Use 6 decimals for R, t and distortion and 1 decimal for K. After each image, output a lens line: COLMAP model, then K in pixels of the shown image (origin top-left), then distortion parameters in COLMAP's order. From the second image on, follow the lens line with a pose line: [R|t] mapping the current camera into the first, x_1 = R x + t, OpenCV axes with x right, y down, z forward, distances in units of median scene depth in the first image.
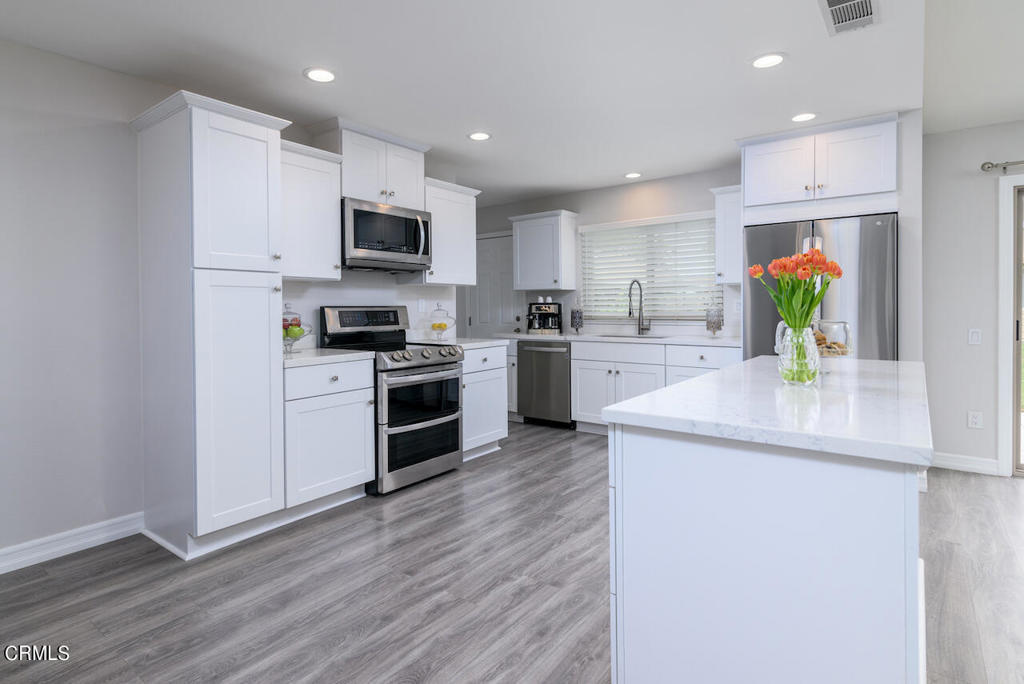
lens RADIAL K [[528.3, 0, 476.0], [0, 528.3, 312.9], [0, 0, 1]] dist [-0.001866, -0.003115]
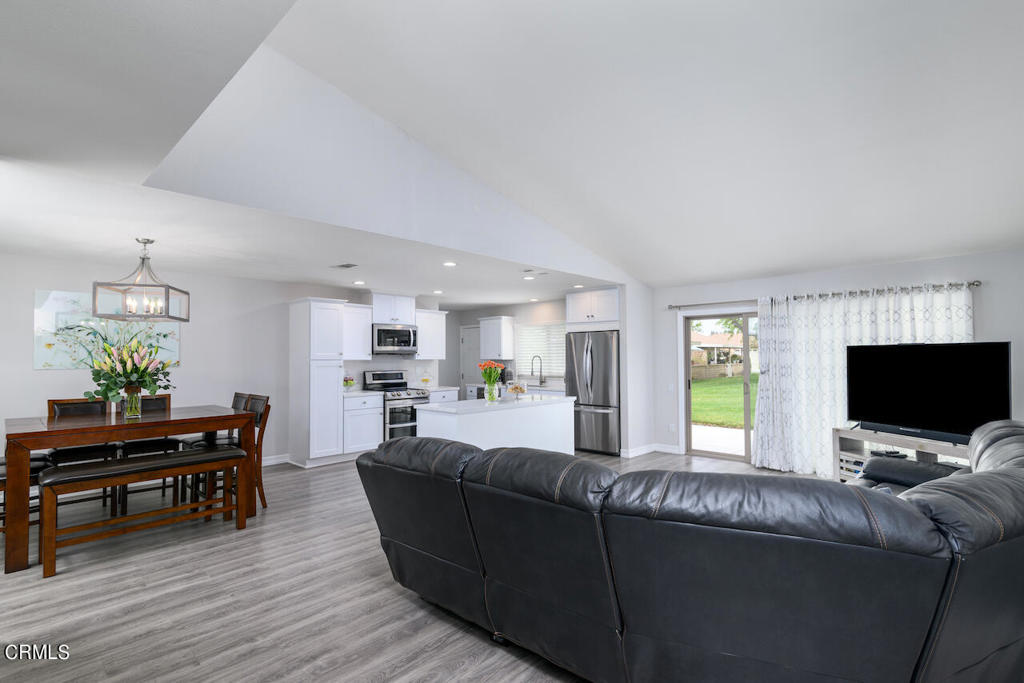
lens RADIAL K [[485.5, 0, 506.6], [0, 485.5, 345.1], [0, 0, 1]] dist [0.014987, -0.000645]
pose [[0.997048, -0.000485, -0.076779, 0.446696], [-0.002464, 0.999263, -0.038313, -0.044707], [0.076740, 0.038389, 0.996312, -0.958855]]
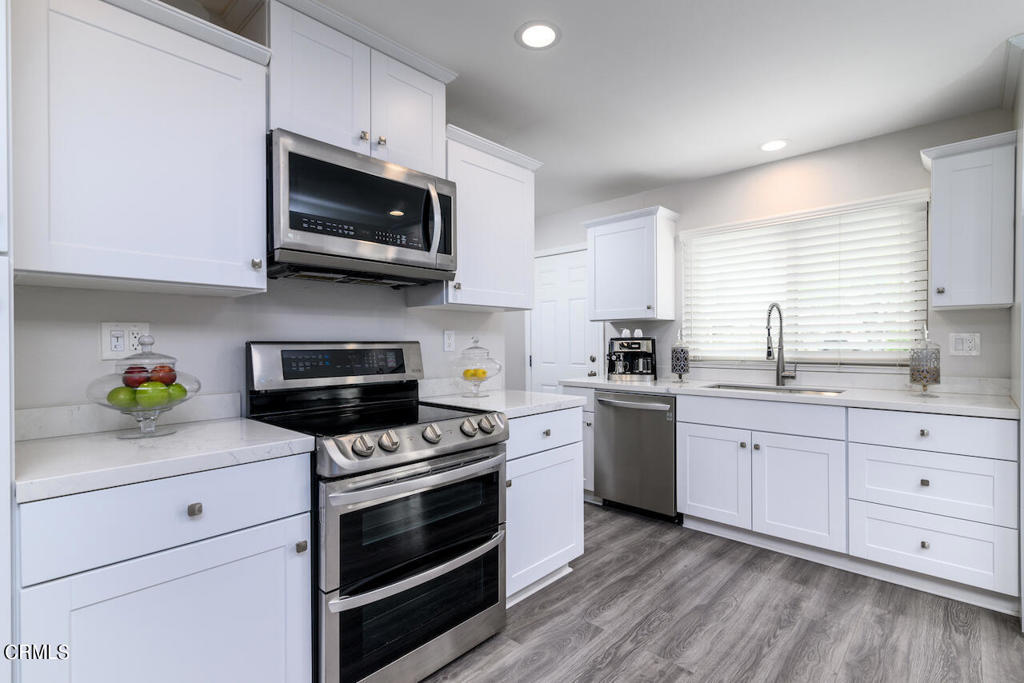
lens RADIAL K [[485.5, 0, 517.8], [0, 485.5, 345.6], [0, 0, 1]] dist [0.014987, -0.000645]
pose [[0.998577, 0.004383, -0.053153, 0.013915], [-0.004619, 0.999980, -0.004316, -0.007250], [0.053133, 0.004555, 0.998577, 0.501674]]
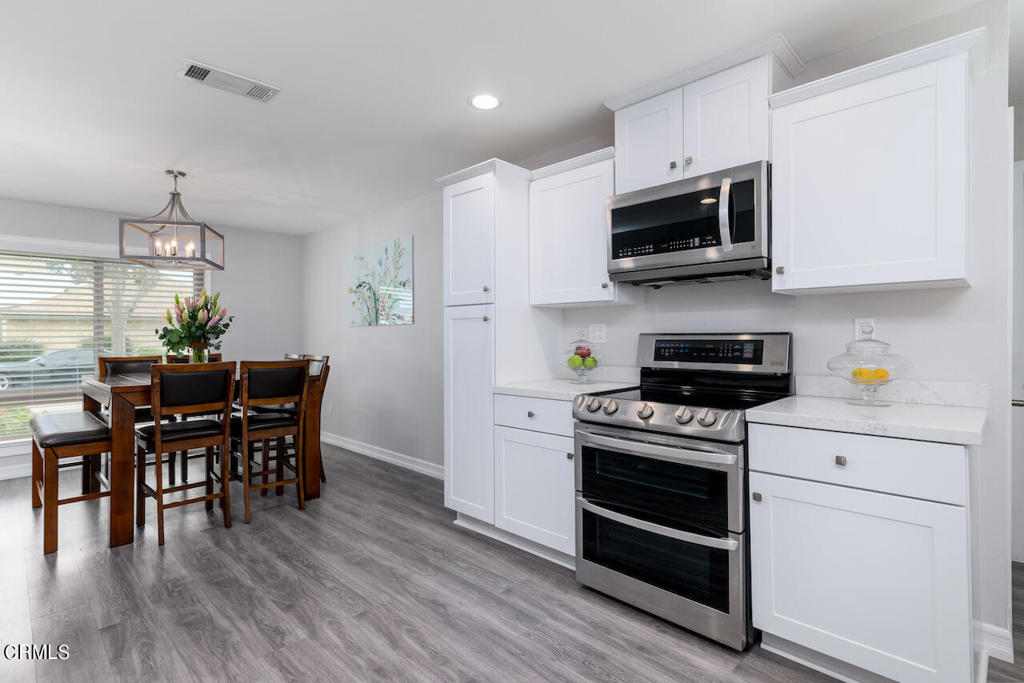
lens RADIAL K [[485.5, 0, 503.8], [0, 485.5, 333.4], [0, 0, 1]] dist [0.014987, -0.000645]
pose [[-0.073658, 0.007564, -0.997255, 0.465863], [-0.002059, 0.999968, 0.007737, -0.017625], [0.997281, 0.002623, -0.073640, 0.832664]]
